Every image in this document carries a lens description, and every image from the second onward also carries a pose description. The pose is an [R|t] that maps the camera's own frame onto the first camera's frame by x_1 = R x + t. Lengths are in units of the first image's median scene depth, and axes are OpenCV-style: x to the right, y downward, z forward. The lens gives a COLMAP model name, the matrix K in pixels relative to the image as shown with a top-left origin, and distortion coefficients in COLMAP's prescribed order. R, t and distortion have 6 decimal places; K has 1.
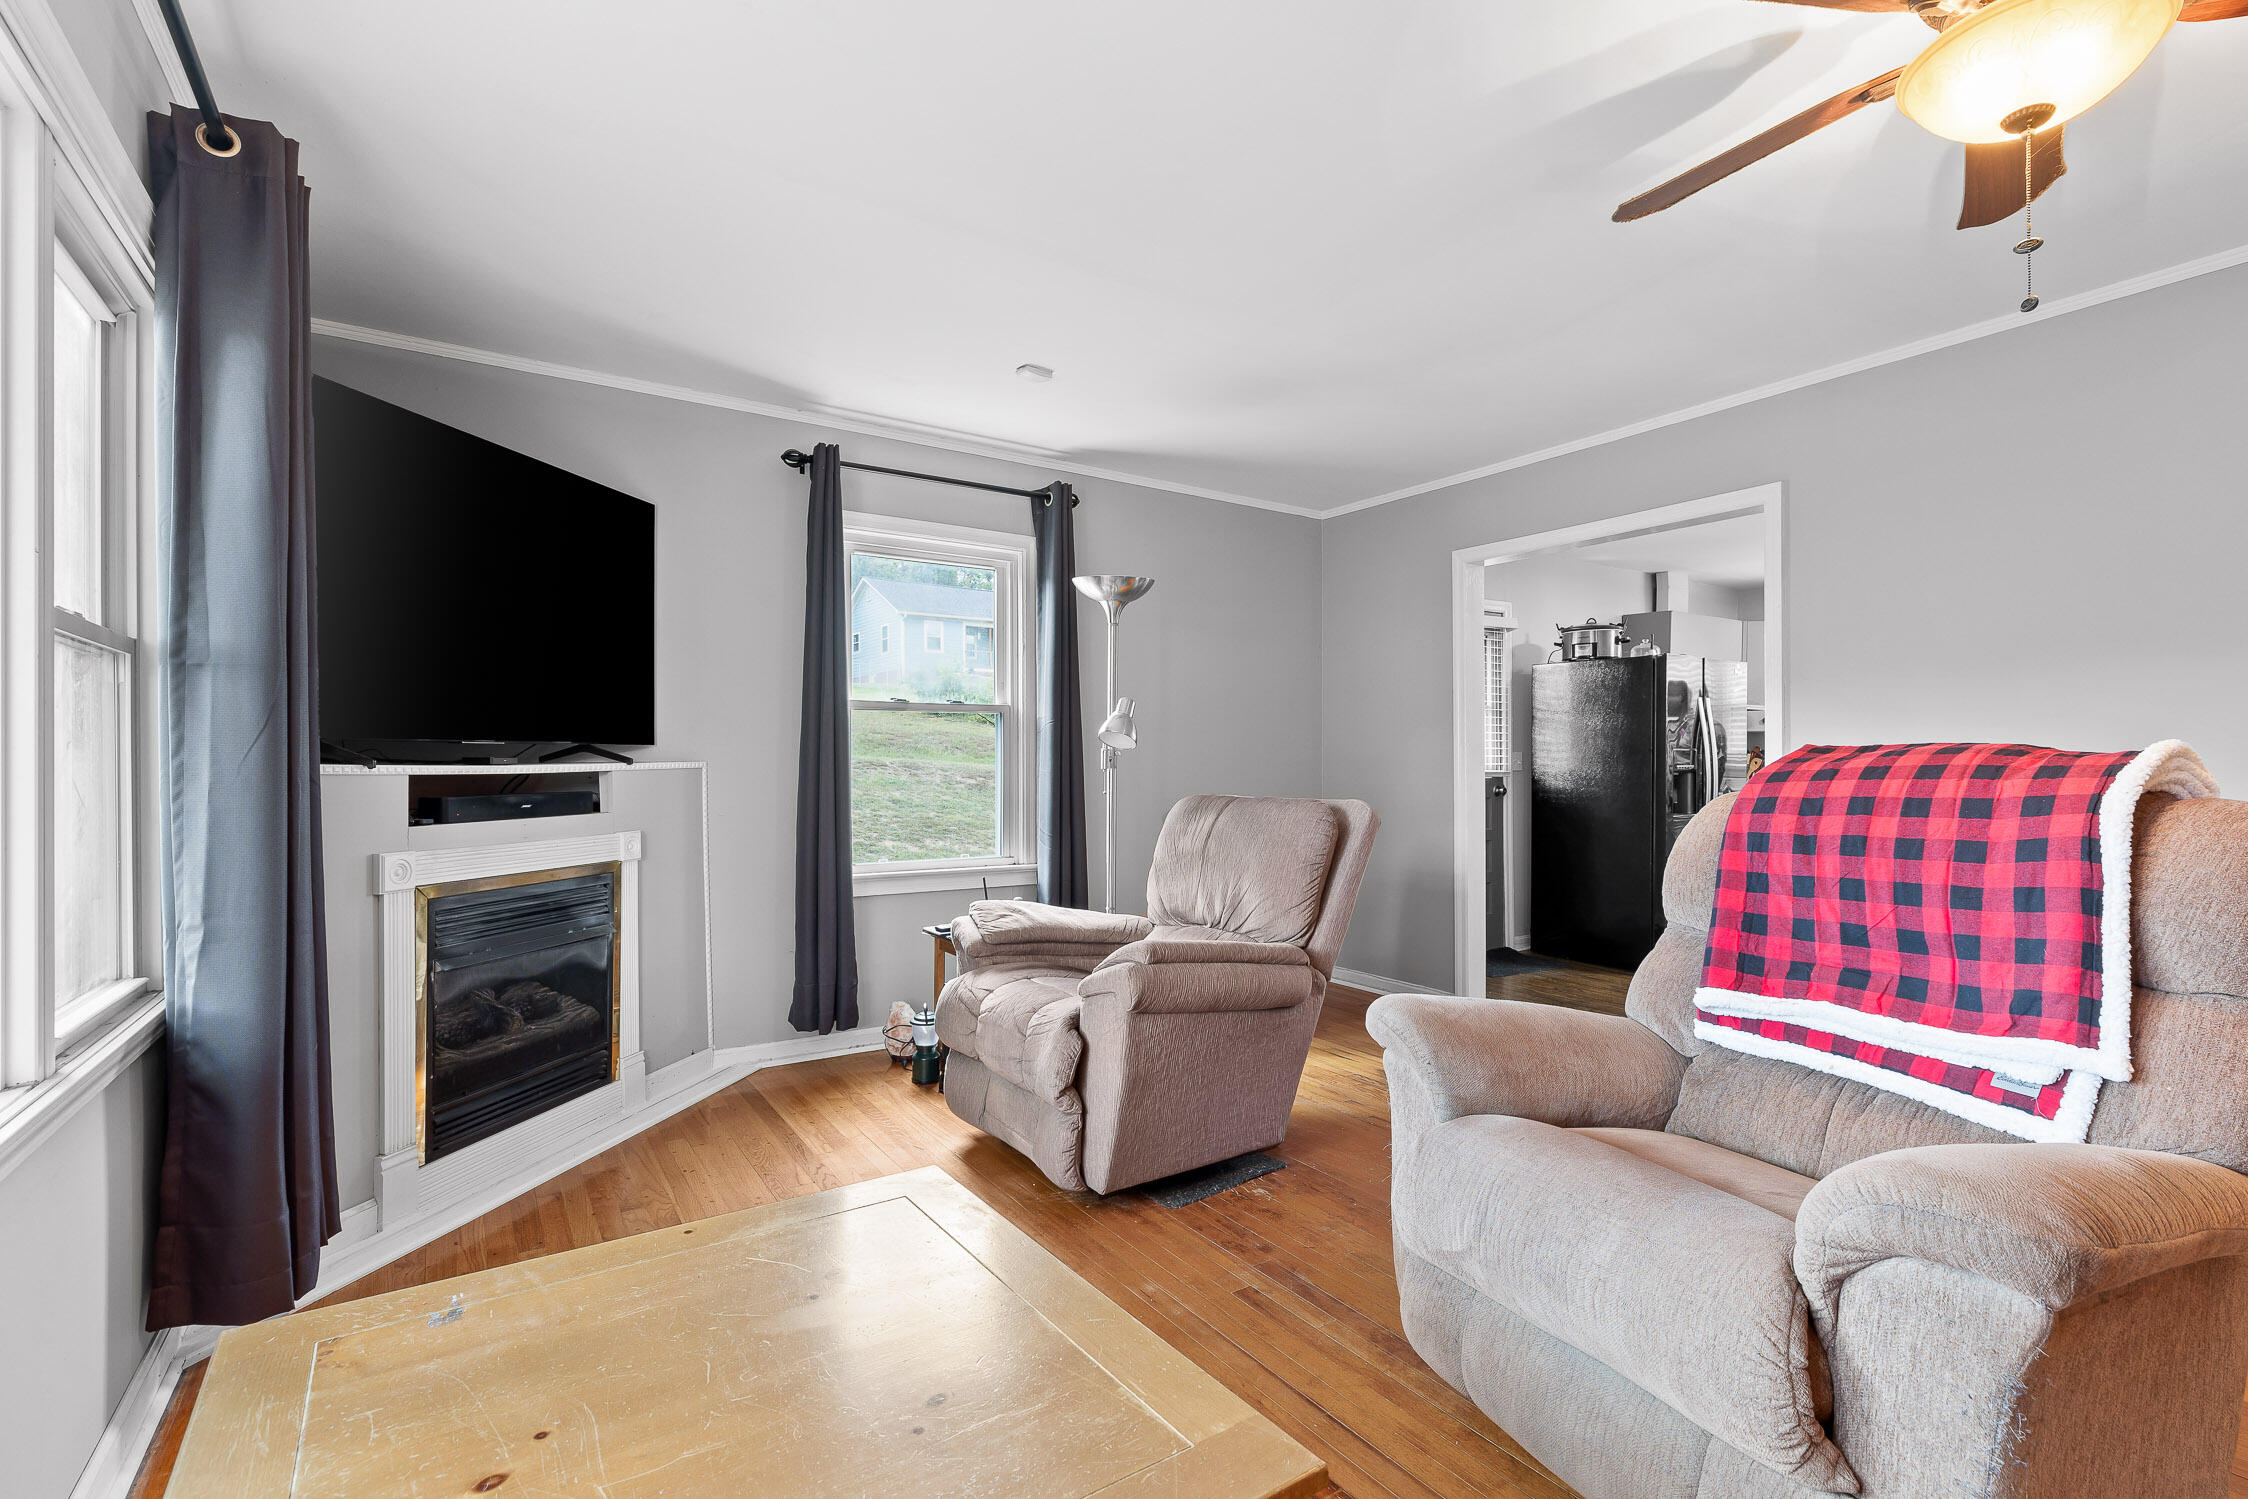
lens RADIAL K [[1022.6, 0, 1133.4], [0, 1022.6, 770.0], [0, 0, 1]] dist [-0.000509, -0.000147]
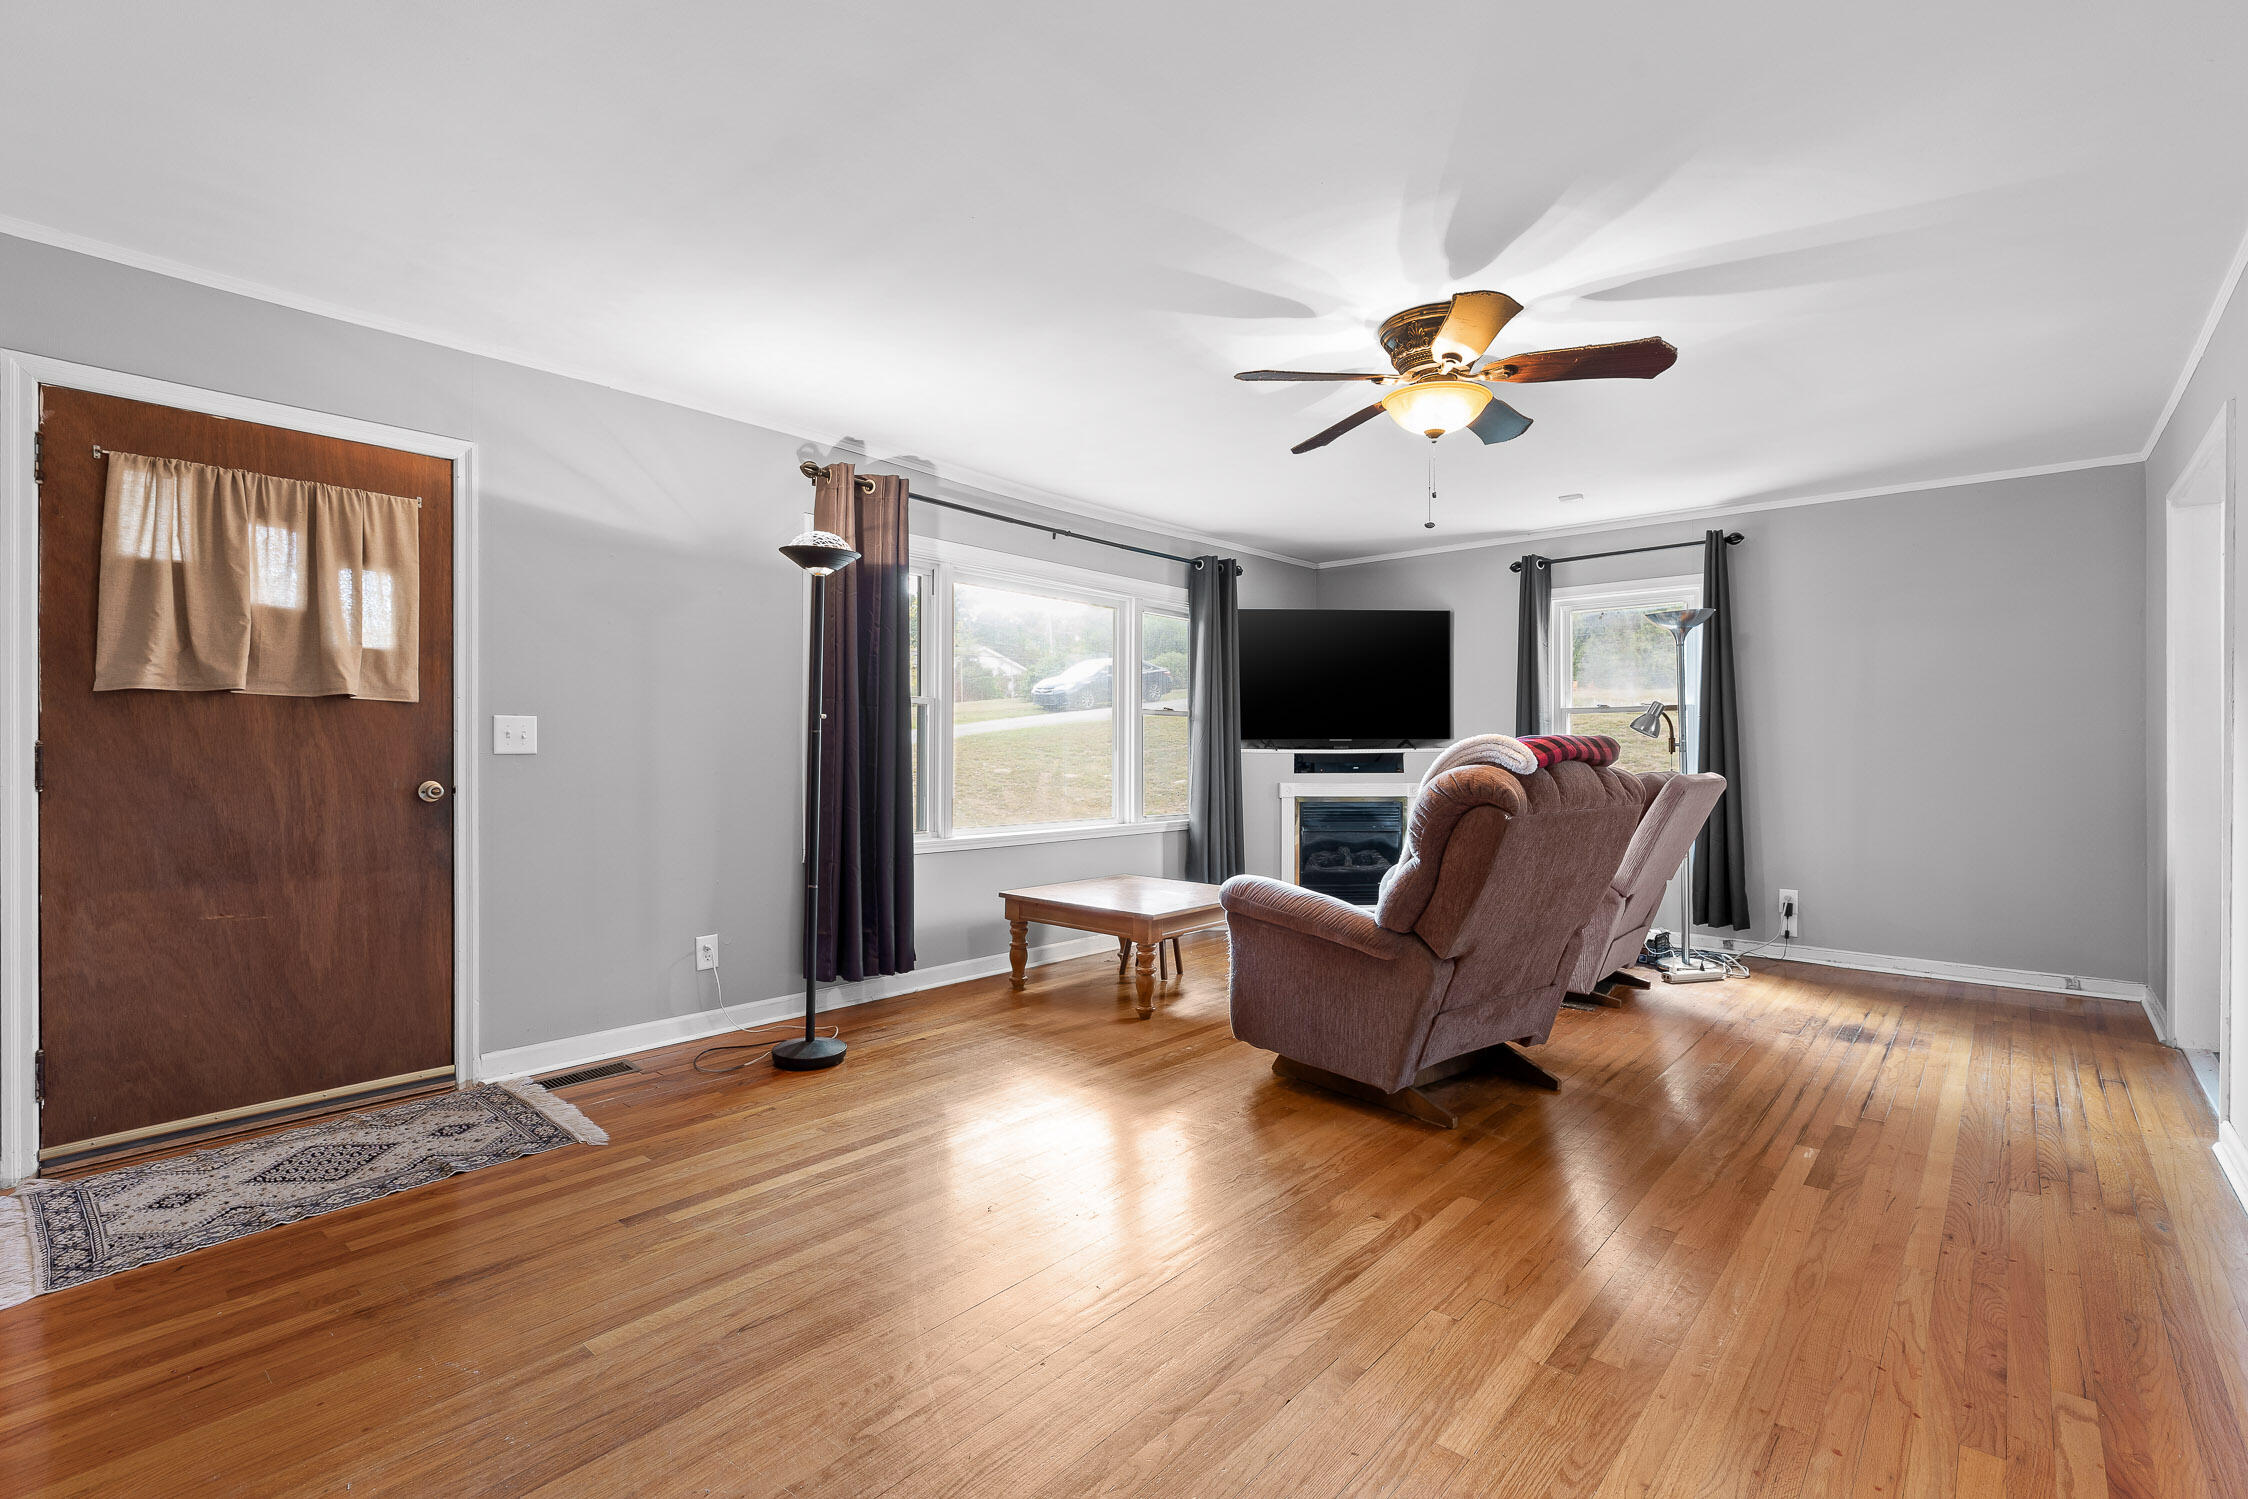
lens RADIAL K [[1018.6, 0, 1124.5], [0, 1018.6, 757.0], [0, 0, 1]] dist [0.000079, -0.000676]
pose [[0.259295, 0.006042, -0.965779, 1.560681], [-0.004259, 0.999978, 0.005112, 0.002731], [0.965789, 0.002788, 0.259315, -0.072546]]
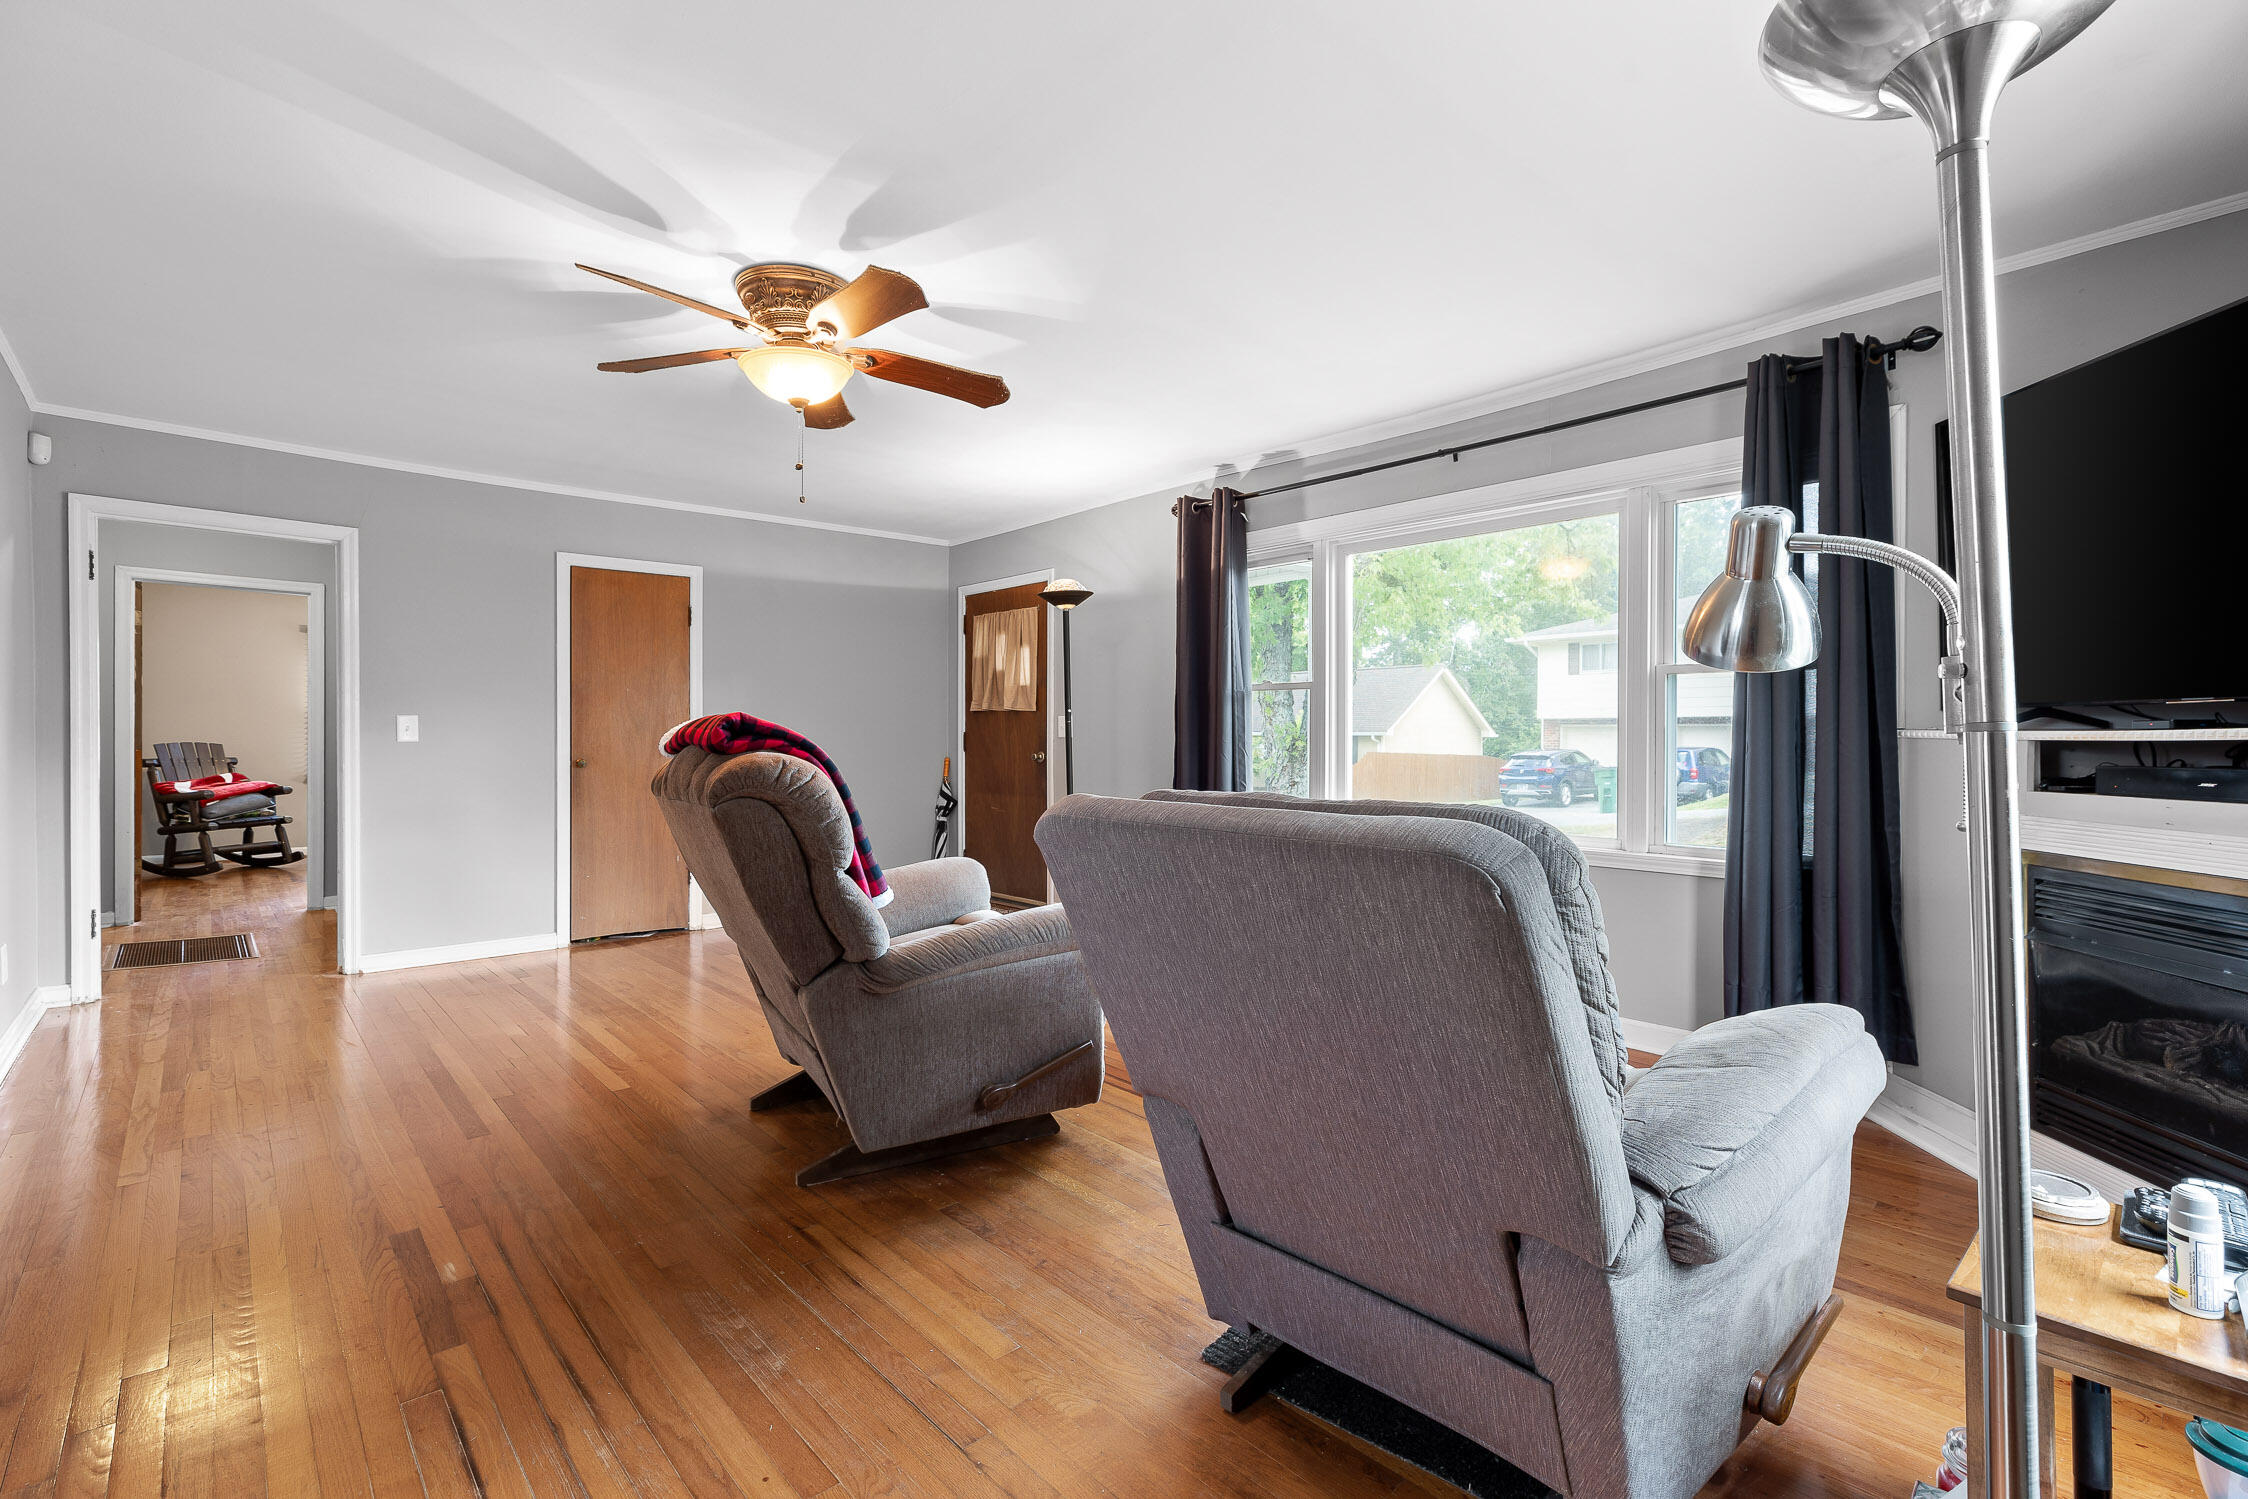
lens RADIAL K [[1005.1, 0, 1126.0], [0, 1005.1, 739.1], [0, 0, 1]] dist [0.000318, -0.000387]
pose [[-0.989182, -0.000375, -0.146695, 0.309992], [-0.001227, 0.999983, 0.005719, -0.000728], [0.146690, 0.005837, -0.989165, 1.753356]]
